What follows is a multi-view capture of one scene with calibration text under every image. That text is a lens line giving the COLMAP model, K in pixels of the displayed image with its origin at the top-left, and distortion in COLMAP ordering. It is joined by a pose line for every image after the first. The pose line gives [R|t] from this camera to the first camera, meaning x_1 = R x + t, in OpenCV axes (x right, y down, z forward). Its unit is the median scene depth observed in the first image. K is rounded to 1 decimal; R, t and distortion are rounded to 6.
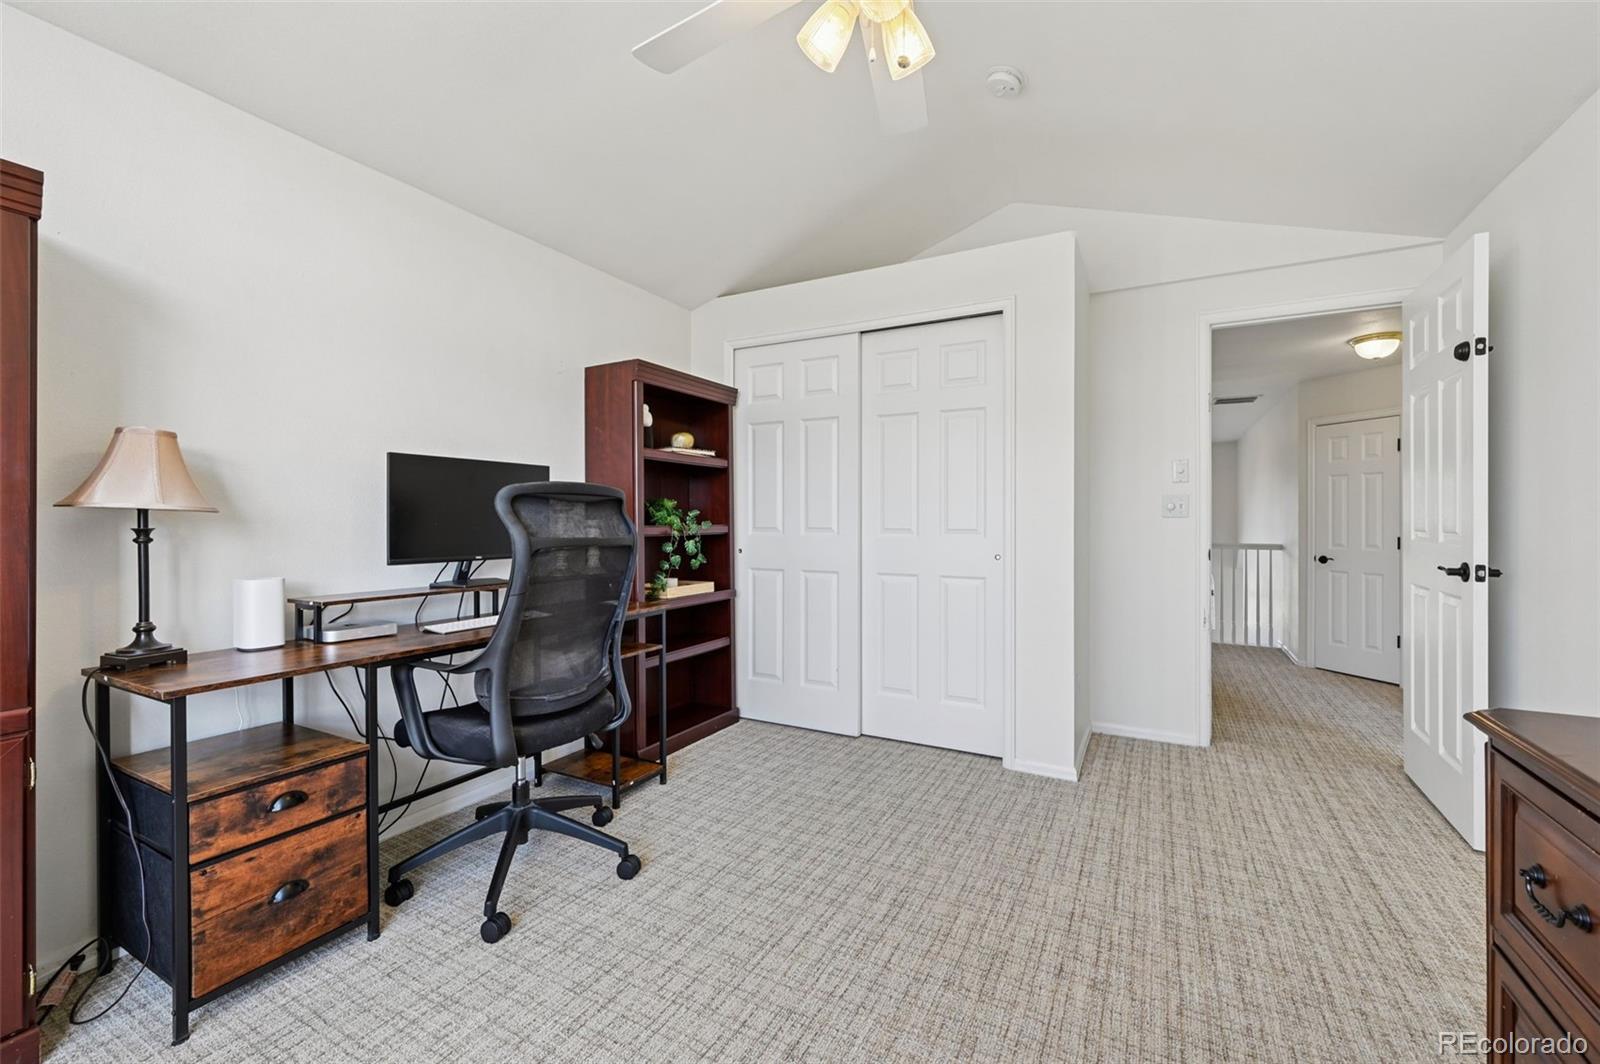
lens RADIAL K [[666.3, 0, 800.0], [0, 666.3, 532.0], [0, 0, 1]] dist [0.000008, 0.000048]
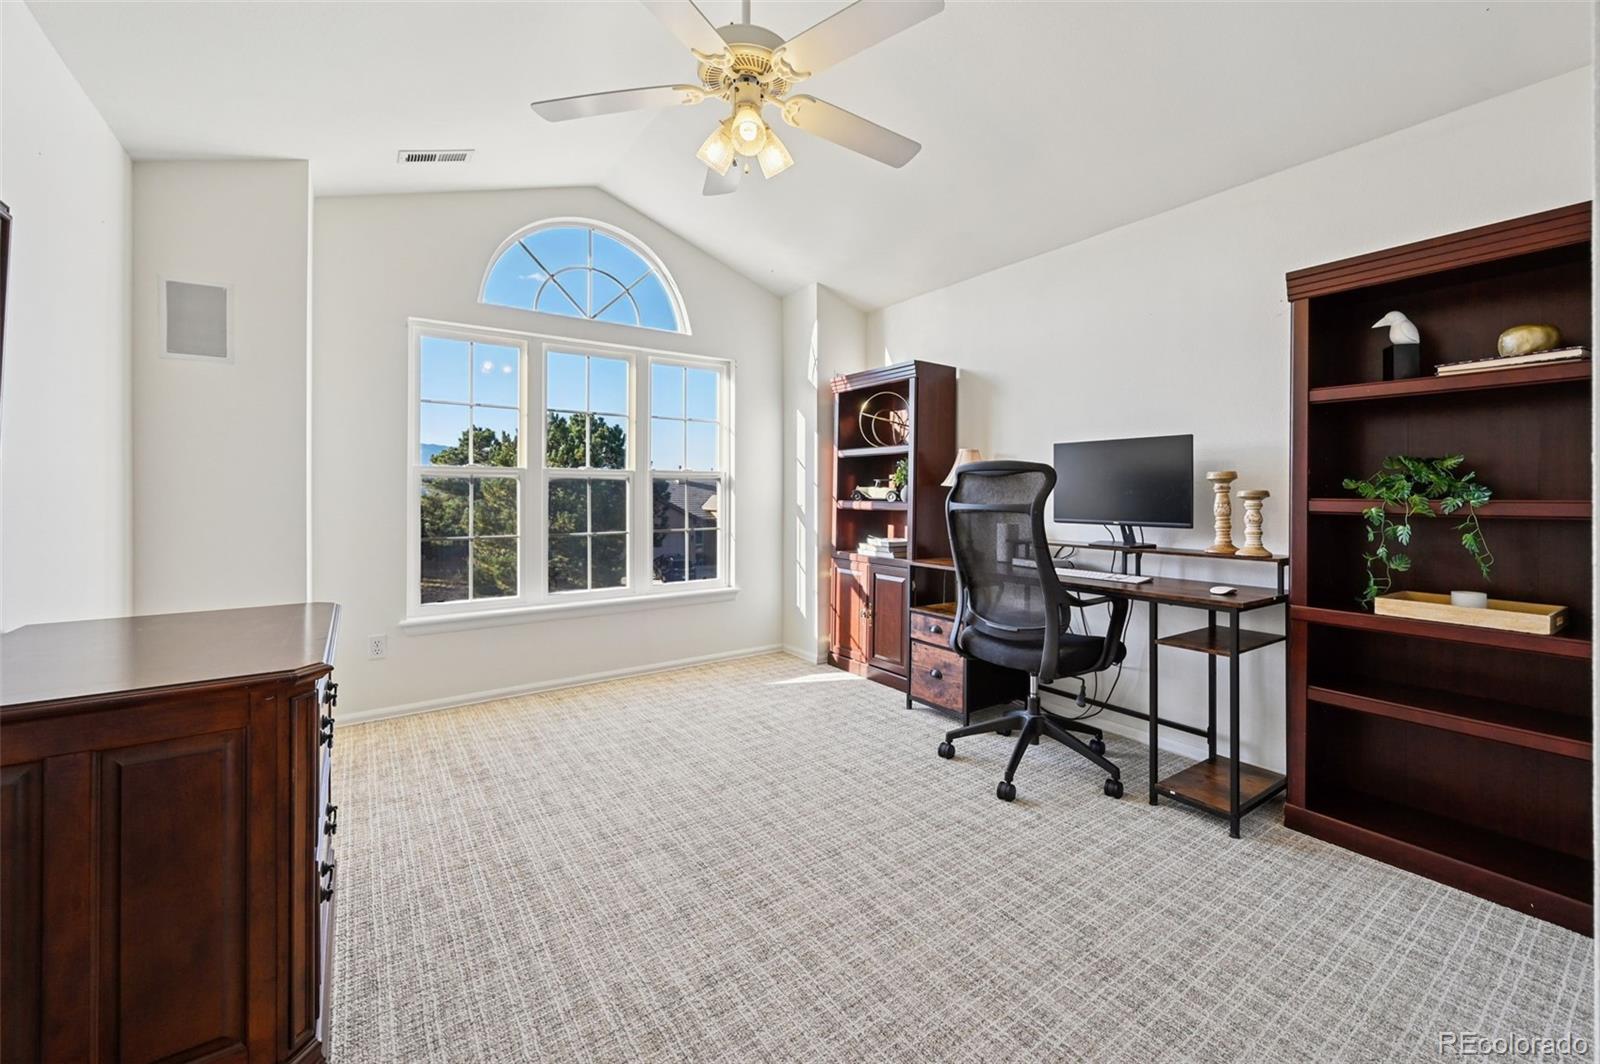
lens RADIAL K [[642.3, 0, 823.5], [0, 642.3, 495.9], [0, 0, 1]] dist [-0.000014, -0.000030]
pose [[-0.435730, 0.005814, -0.900059, 0.769663], [-0.017419, 0.999737, 0.014891, -0.016293], [0.899909, 0.022166, -0.435514, 1.043526]]
